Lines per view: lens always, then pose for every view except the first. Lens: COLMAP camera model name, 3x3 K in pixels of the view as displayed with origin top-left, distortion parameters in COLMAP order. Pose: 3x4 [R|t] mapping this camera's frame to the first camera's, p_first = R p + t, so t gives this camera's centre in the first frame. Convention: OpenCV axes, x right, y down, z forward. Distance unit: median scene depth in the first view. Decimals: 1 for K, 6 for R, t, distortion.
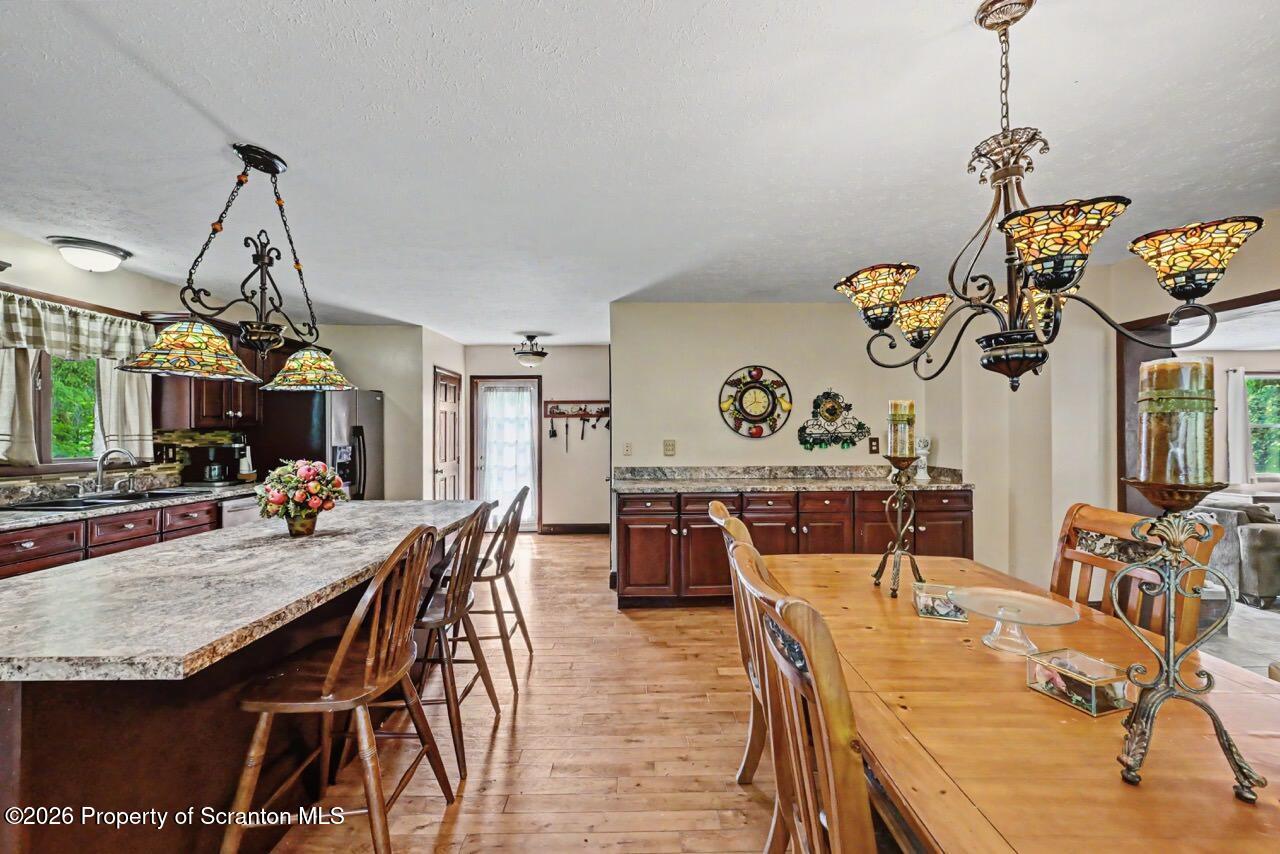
lens RADIAL K [[505.6, 0, 643.2], [0, 505.6, 435.3], [0, 0, 1]] dist [0.001173, 0.000037]
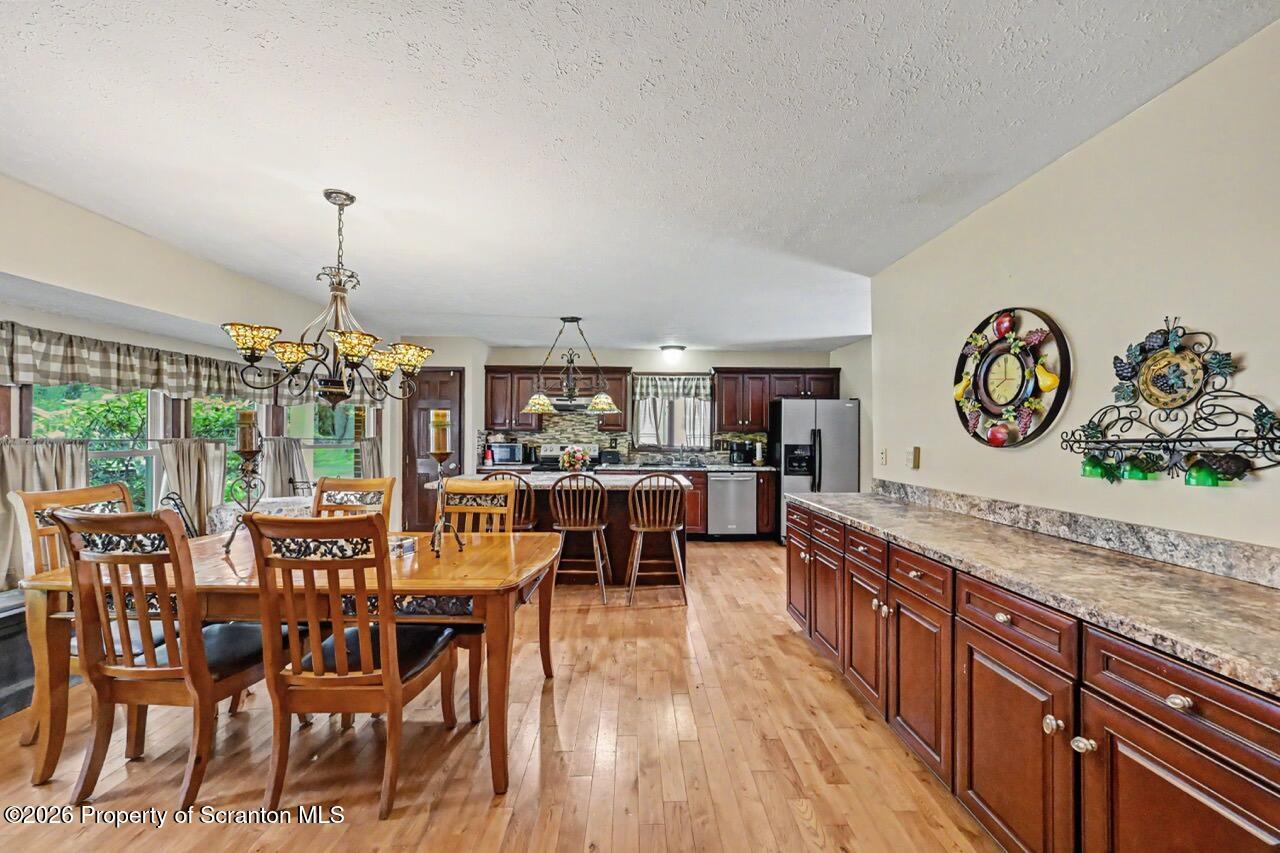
lens RADIAL K [[501.5, 0, 643.5], [0, 501.5, 429.2], [0, 0, 1]] dist [-0.000381, -0.000023]
pose [[0.002535, -0.006719, -0.999974, 0.745182], [-0.010391, 0.999923, -0.006745, -0.006230], [0.999943, 0.010408, 0.002465, 0.625432]]
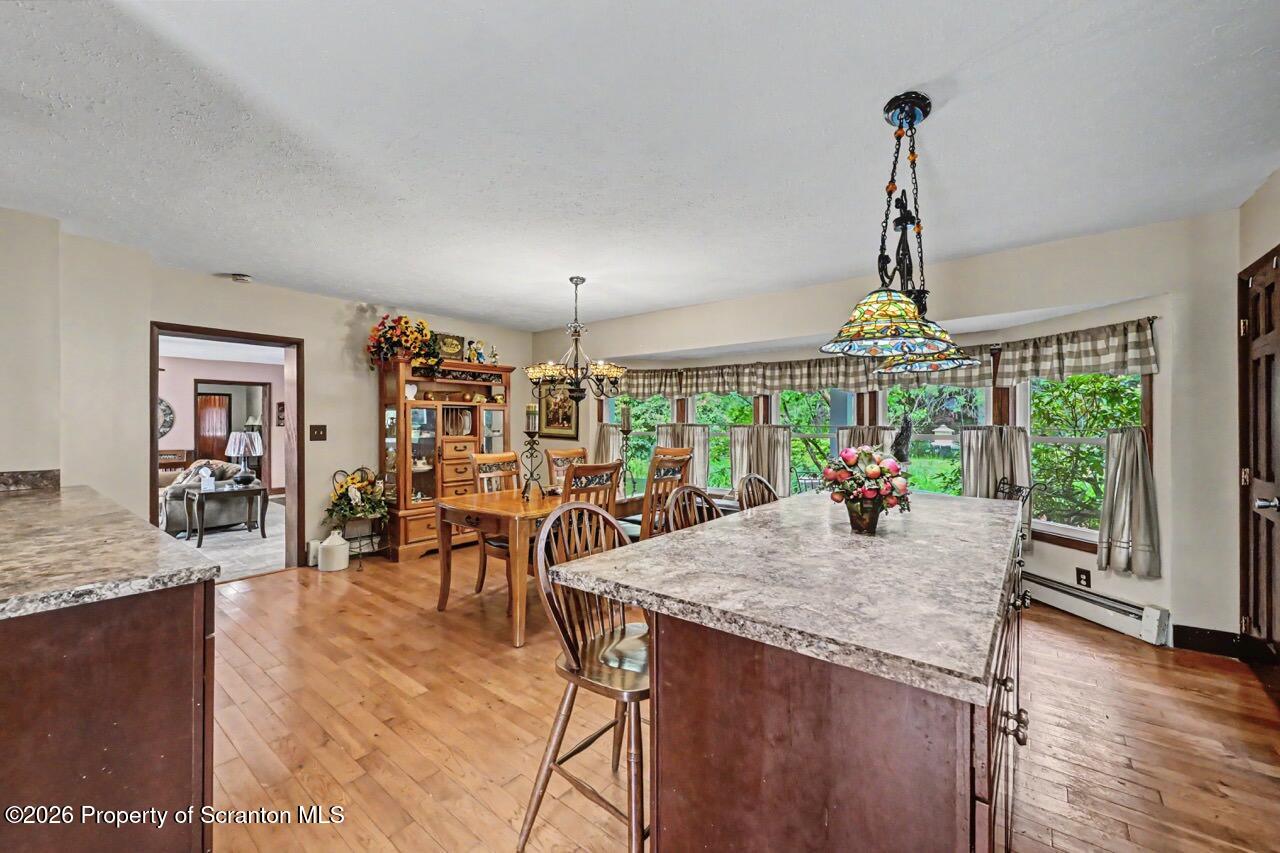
lens RADIAL K [[499.1, 0, 661.1], [0, 499.1, 425.7], [0, 0, 1]] dist [0.001288, 0.000102]
pose [[-0.780512, -0.000171, 0.625141, -0.464825], [0.005309, 0.999962, 0.006902, 0.001386], [-0.625118, 0.008706, -0.780482, 0.904667]]
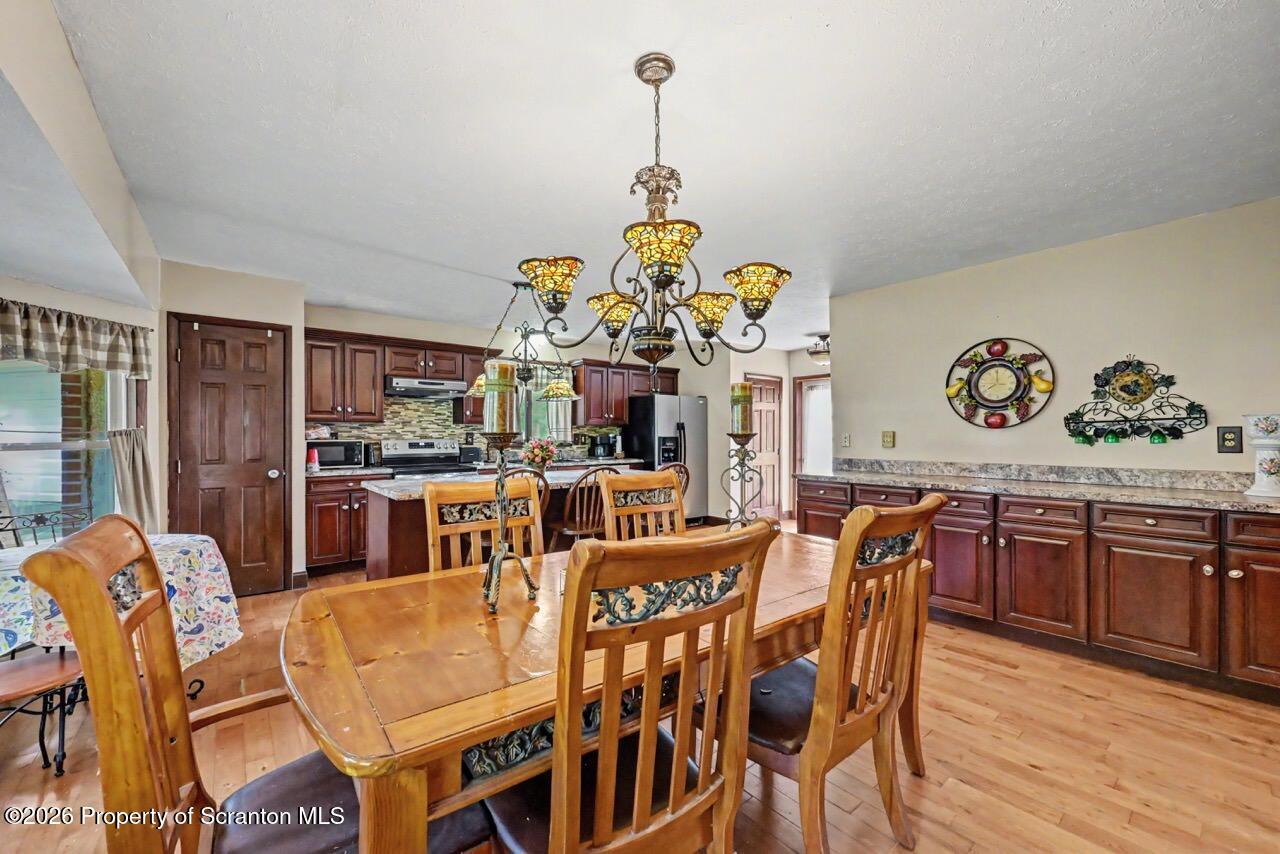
lens RADIAL K [[505.6, 0, 643.2], [0, 505.6, 435.3], [0, 0, 1]] dist [0.001173, 0.000037]
pose [[0.626856, 0.002429, -0.779131, 0.498264], [-0.003971, 0.999992, -0.000077, 0.018541], [0.779125, 0.003143, 0.626861, 0.056965]]
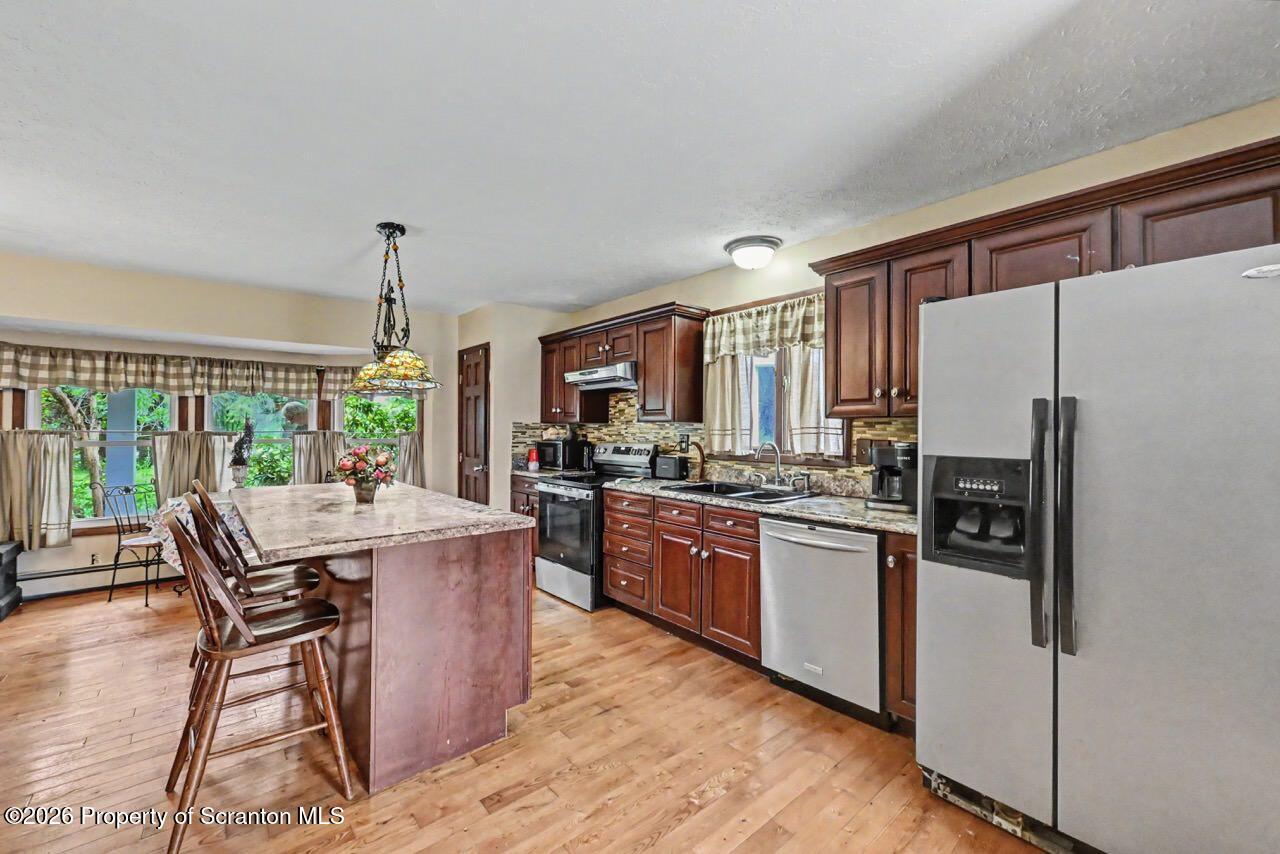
lens RADIAL K [[499.1, 0, 661.1], [0, 499.1, 426.2], [0, 0, 1]] dist [0.001288, 0.000102]
pose [[-0.736100, -0.004320, -0.676859, -0.188987], [-0.003642, 0.999990, -0.002421, 0.000136], [0.676863, 0.000683, -0.736109, 1.163401]]
